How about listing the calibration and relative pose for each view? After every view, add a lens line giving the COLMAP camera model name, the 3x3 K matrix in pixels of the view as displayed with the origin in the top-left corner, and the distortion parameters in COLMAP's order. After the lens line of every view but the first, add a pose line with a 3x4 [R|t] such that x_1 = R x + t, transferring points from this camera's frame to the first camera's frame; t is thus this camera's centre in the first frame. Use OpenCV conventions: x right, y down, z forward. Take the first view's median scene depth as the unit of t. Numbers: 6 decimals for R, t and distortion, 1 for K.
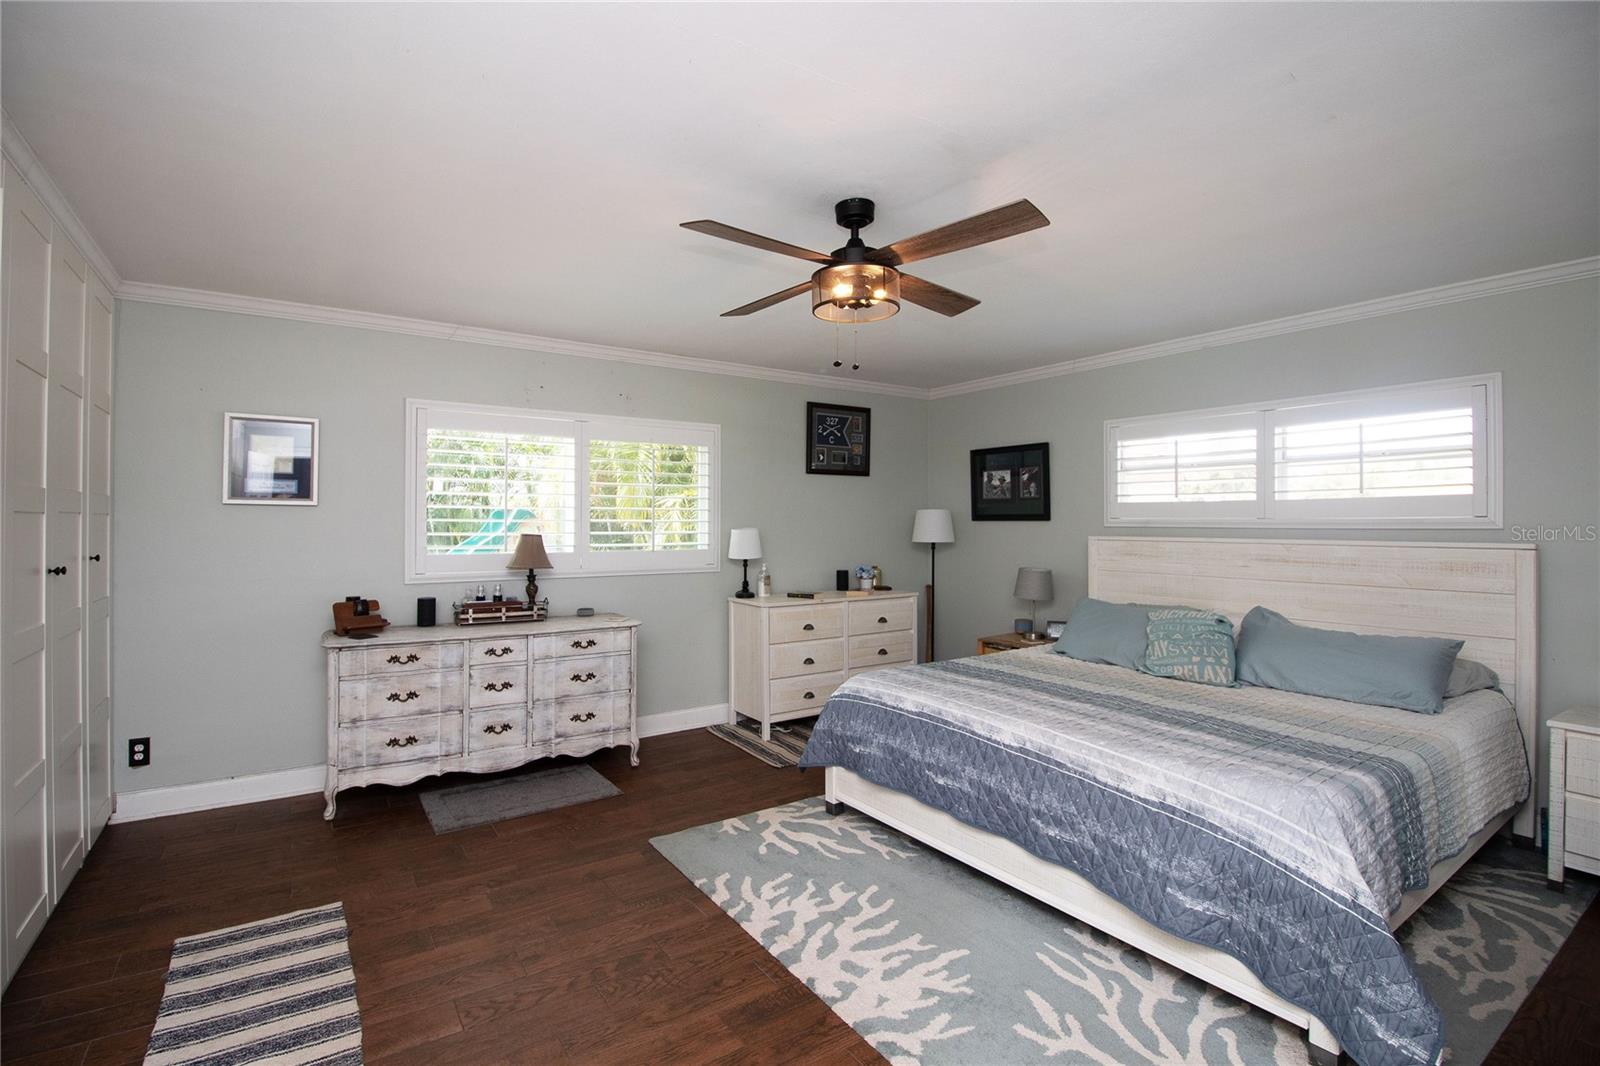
lens RADIAL K [[735.0, 0, 785.1], [0, 735.0, 516.7], [0, 0, 1]] dist [0.002510, -0.015456]
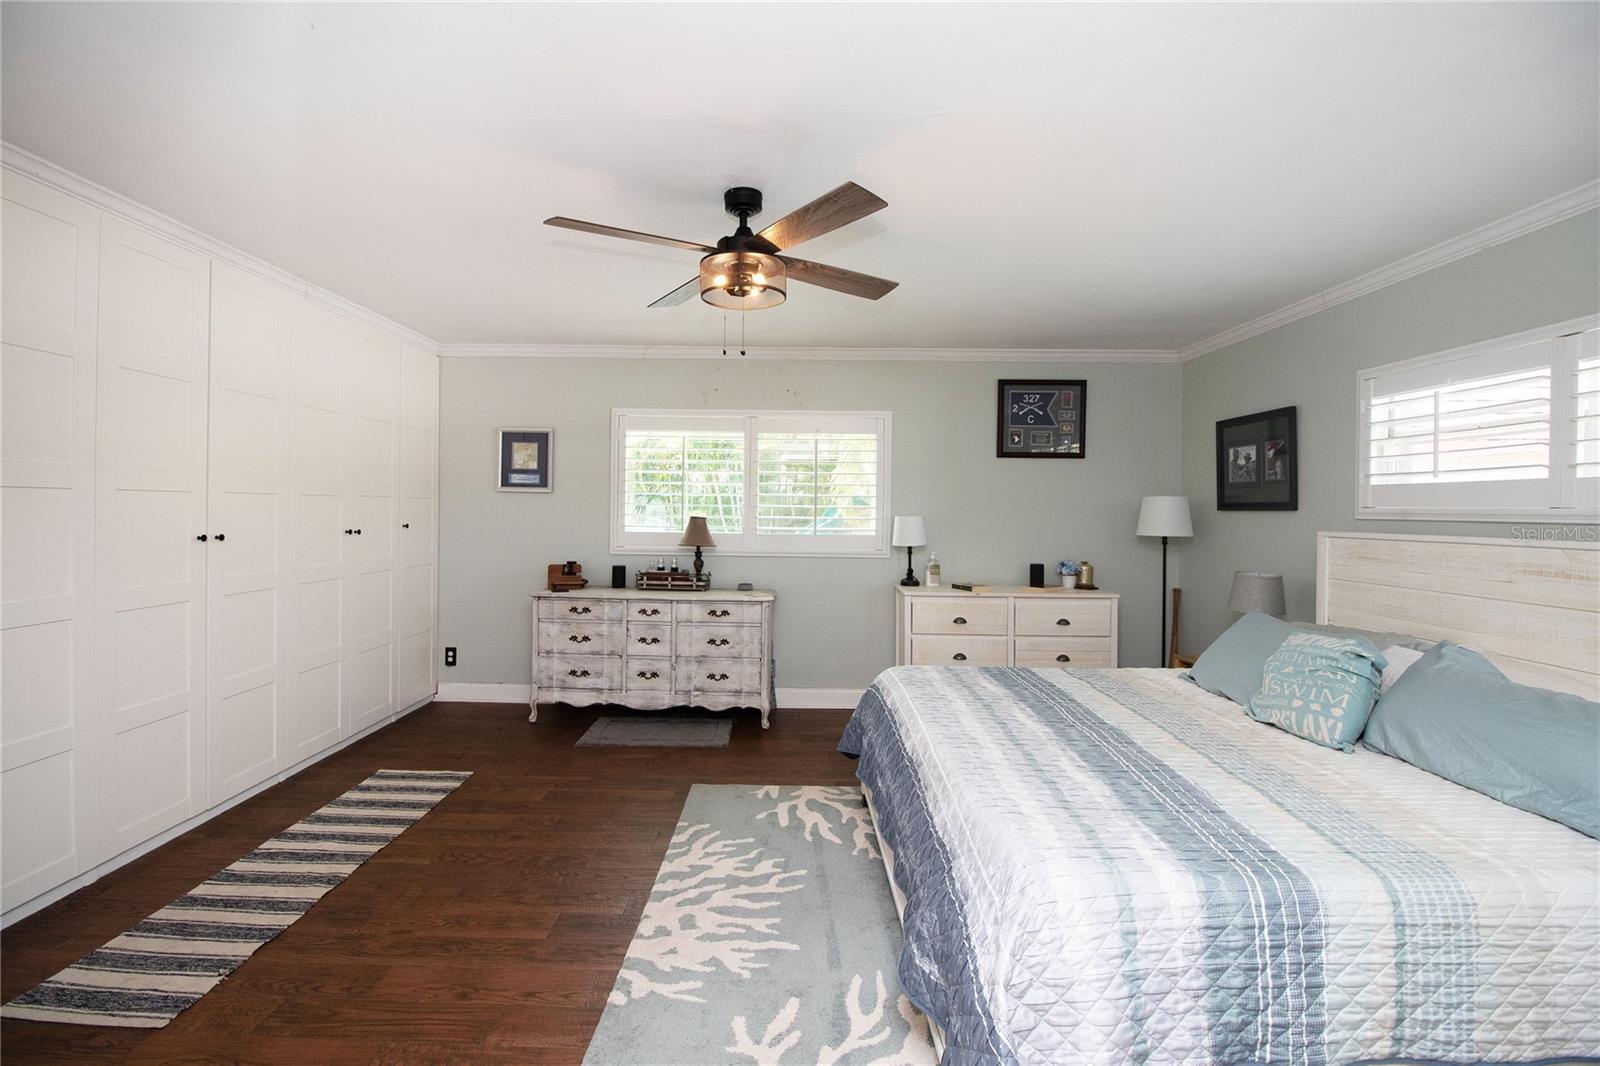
lens RADIAL K [[735.0, 0, 785.1], [0, 735.0, 516.7], [0, 0, 1]] dist [0.002510, -0.015456]
pose [[0.825282, 0.014010, -0.564547, 0.515296], [-0.007419, 0.999875, 0.013967, 0.007476], [0.564672, -0.007338, 0.825282, 0.131461]]
